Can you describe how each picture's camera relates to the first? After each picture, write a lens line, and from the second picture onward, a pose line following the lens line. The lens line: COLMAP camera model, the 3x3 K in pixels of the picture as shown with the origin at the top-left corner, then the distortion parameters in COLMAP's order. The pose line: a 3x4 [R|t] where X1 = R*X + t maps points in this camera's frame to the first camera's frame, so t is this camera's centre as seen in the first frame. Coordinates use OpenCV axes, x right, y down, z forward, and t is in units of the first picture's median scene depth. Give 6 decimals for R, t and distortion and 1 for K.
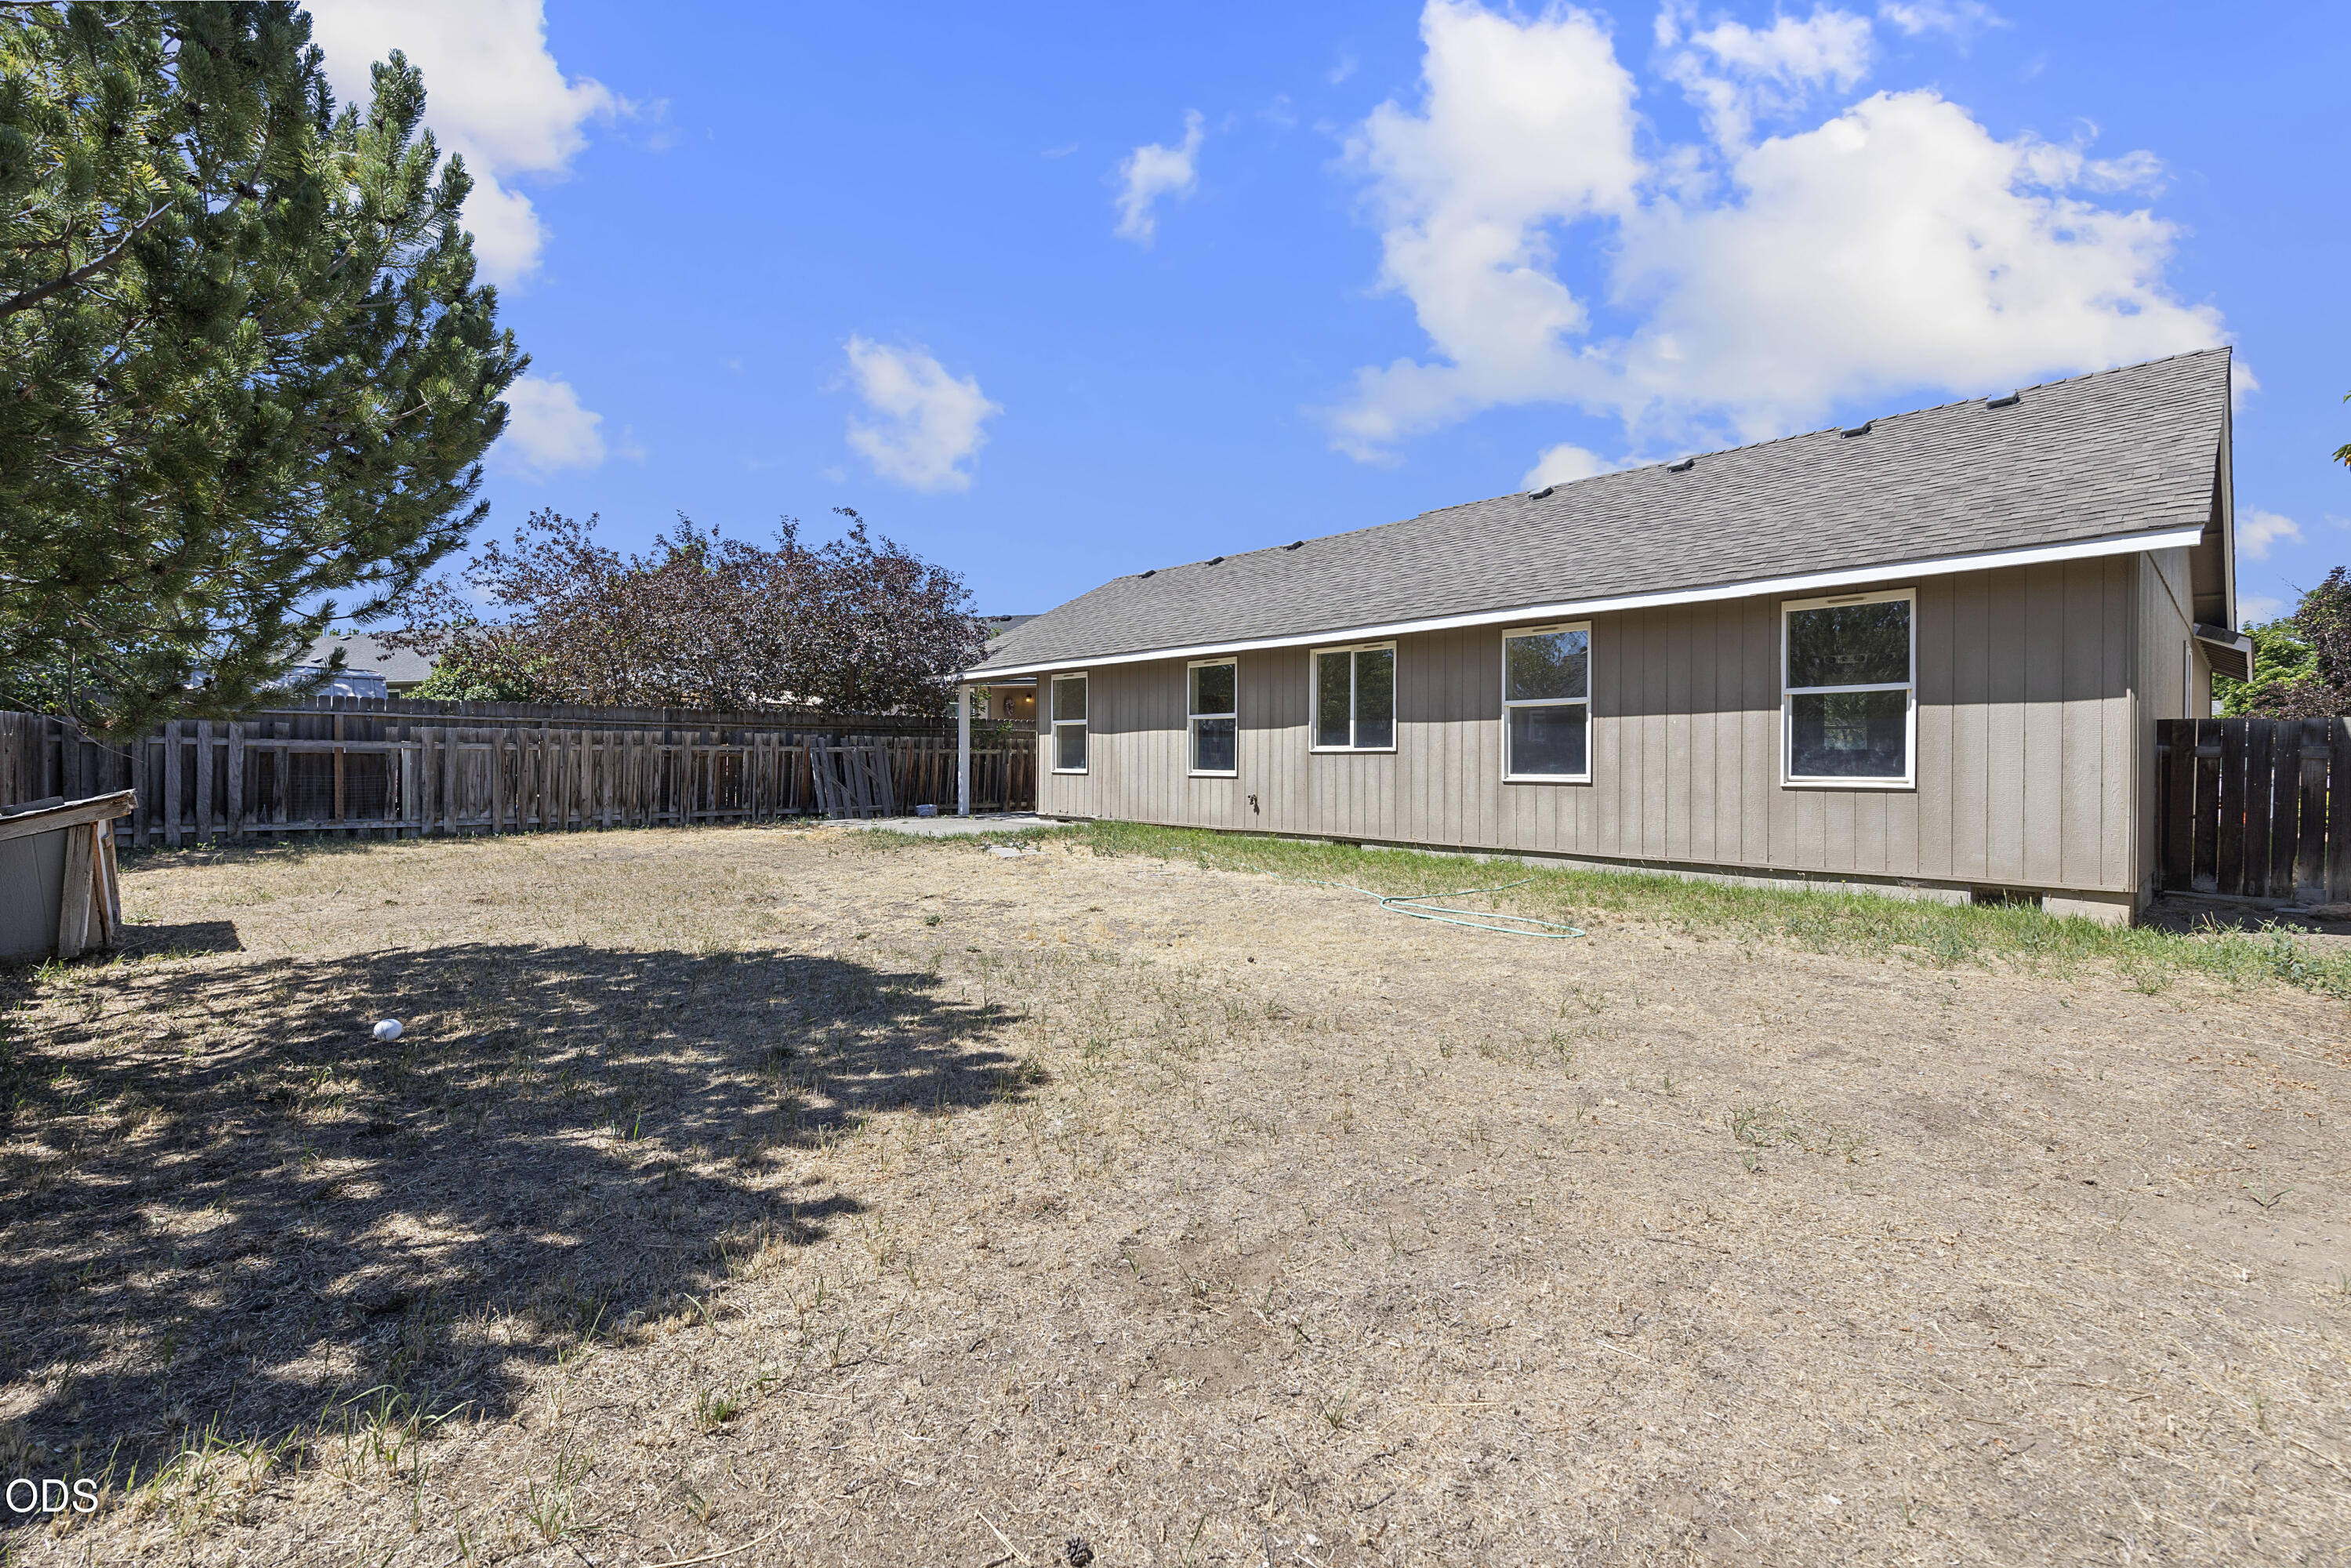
lens RADIAL K [[1030.4, 0, 1186.4], [0, 1030.4, 767.6], [0, 0, 1]] dist [0.000453, 0.000395]
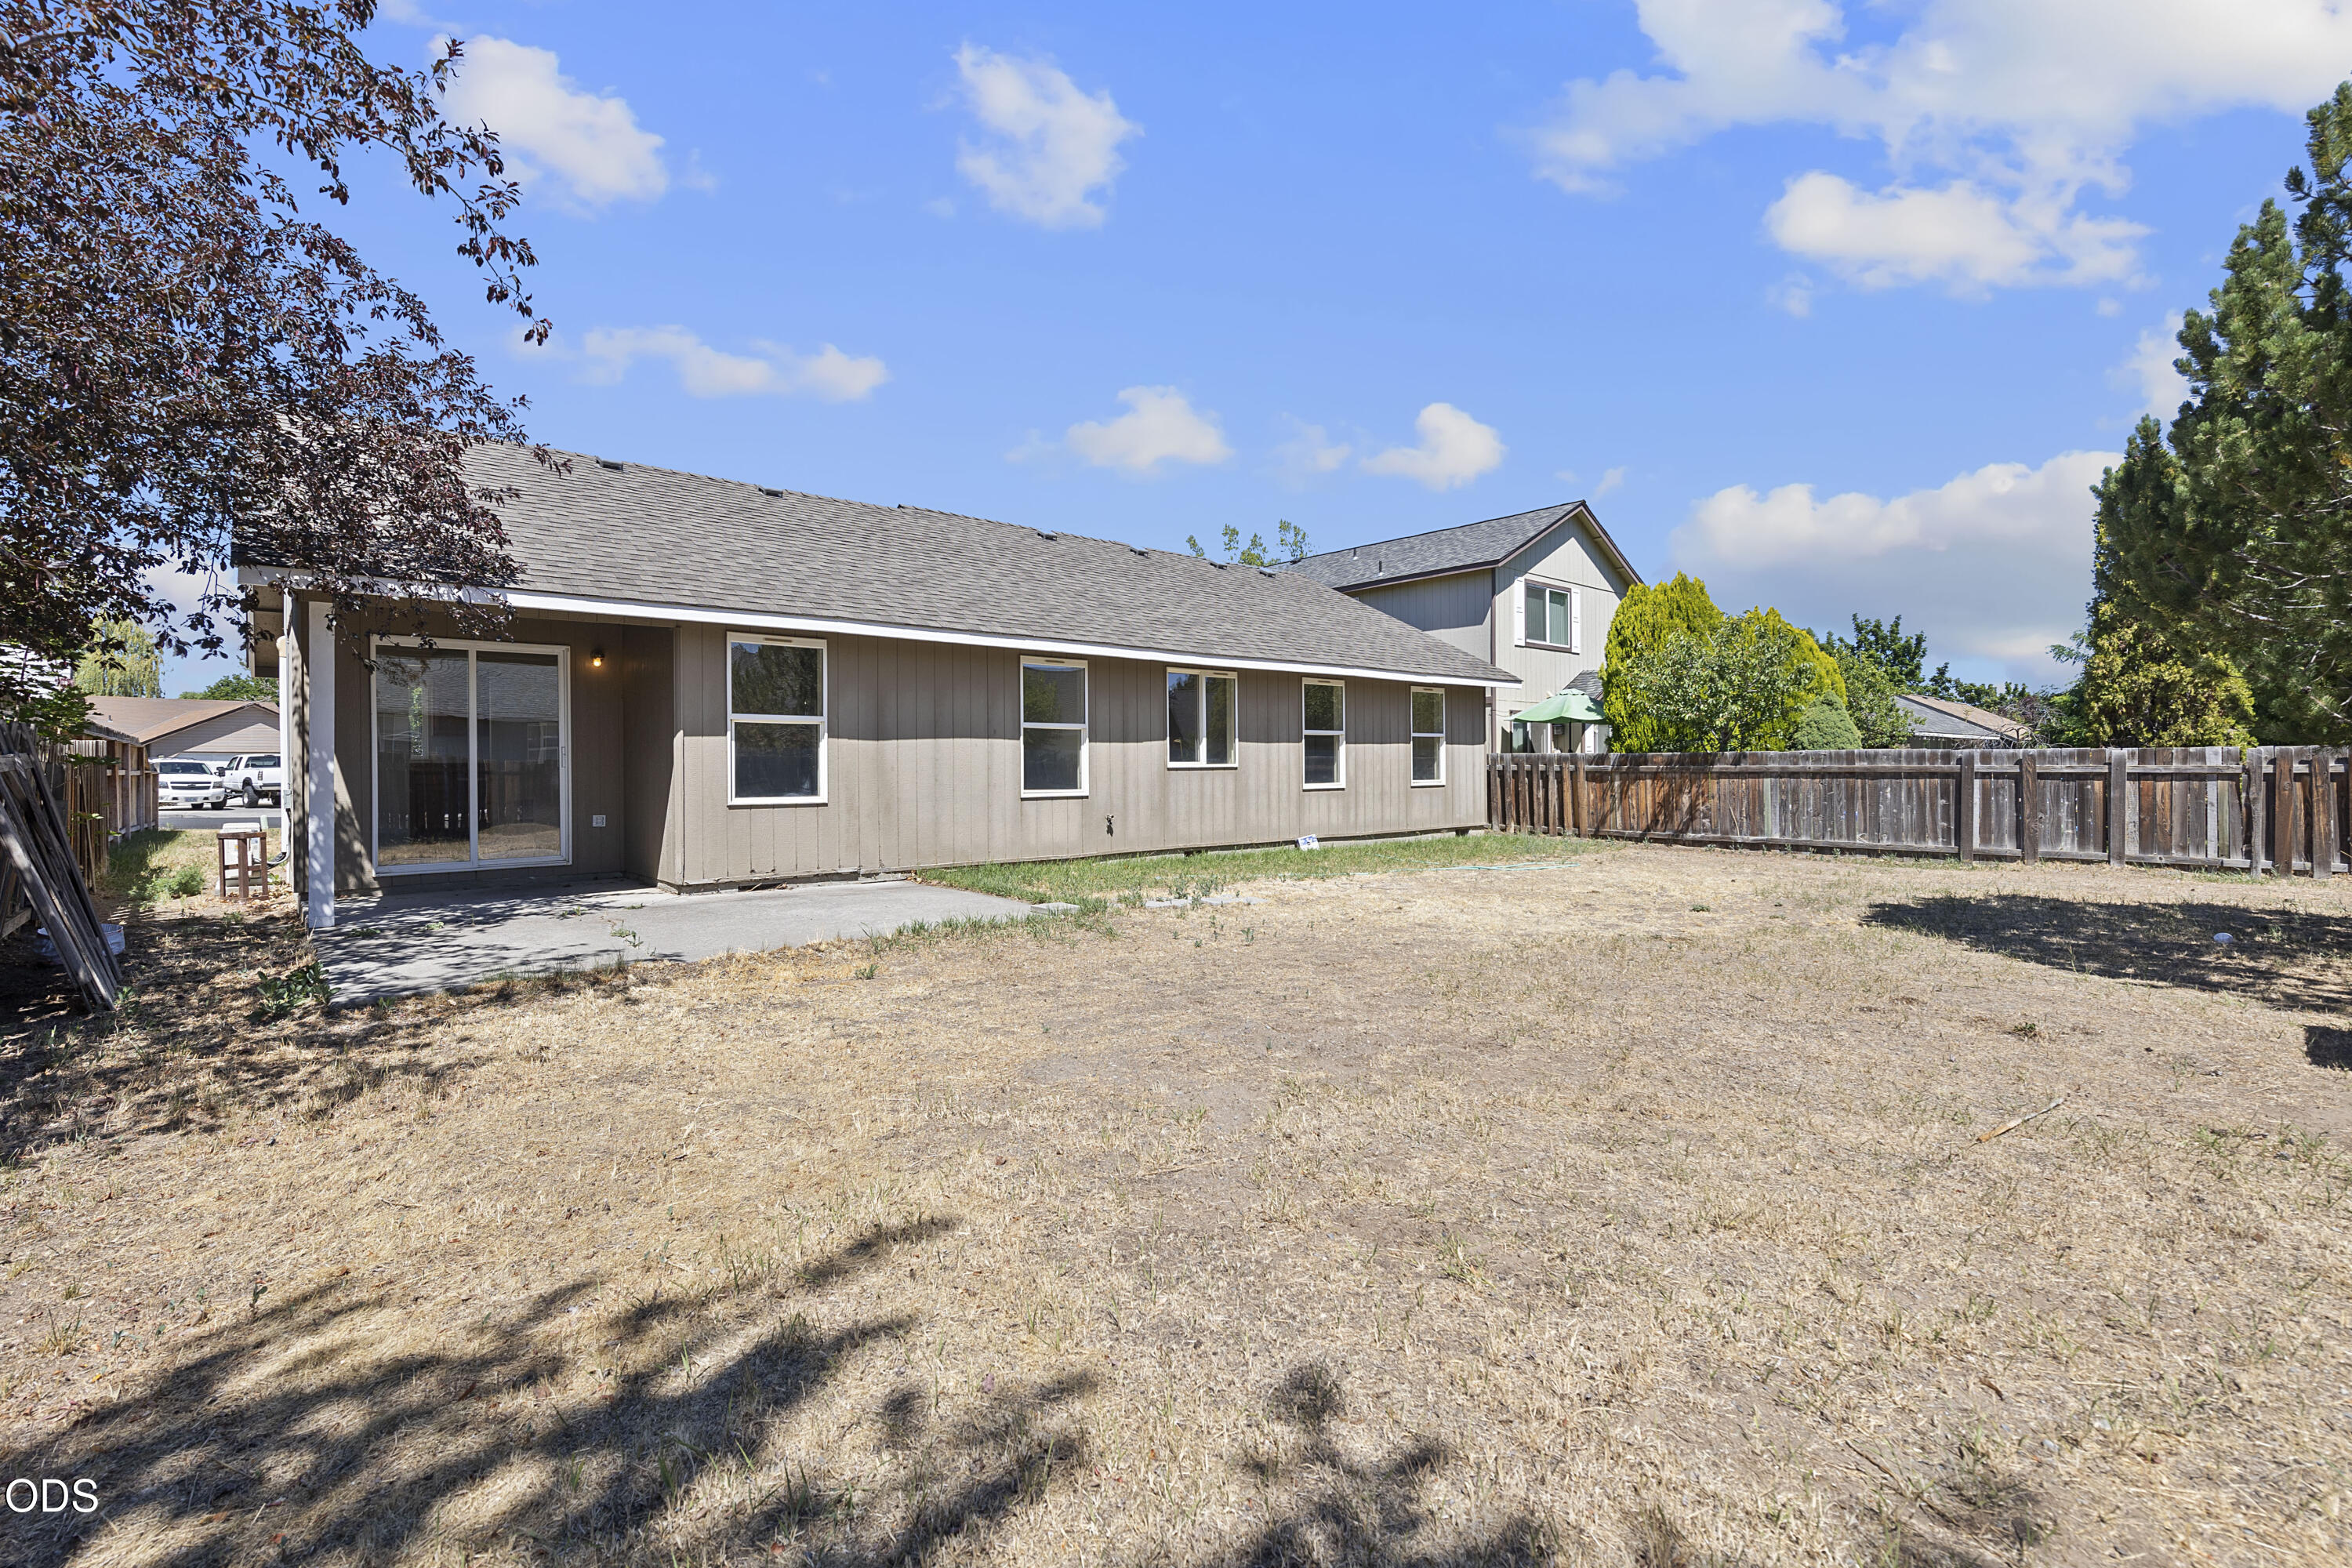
lens RADIAL K [[1030.8, 0, 1185.8], [0, 1030.8, 779.0], [0, 0, 1]] dist [0.000453, 0.000395]
pose [[0.021506, -0.003271, 0.999763, -0.829858], [0.023466, 0.999721, 0.002767, -0.005743], [-0.999493, 0.023401, 0.021577, 0.887170]]
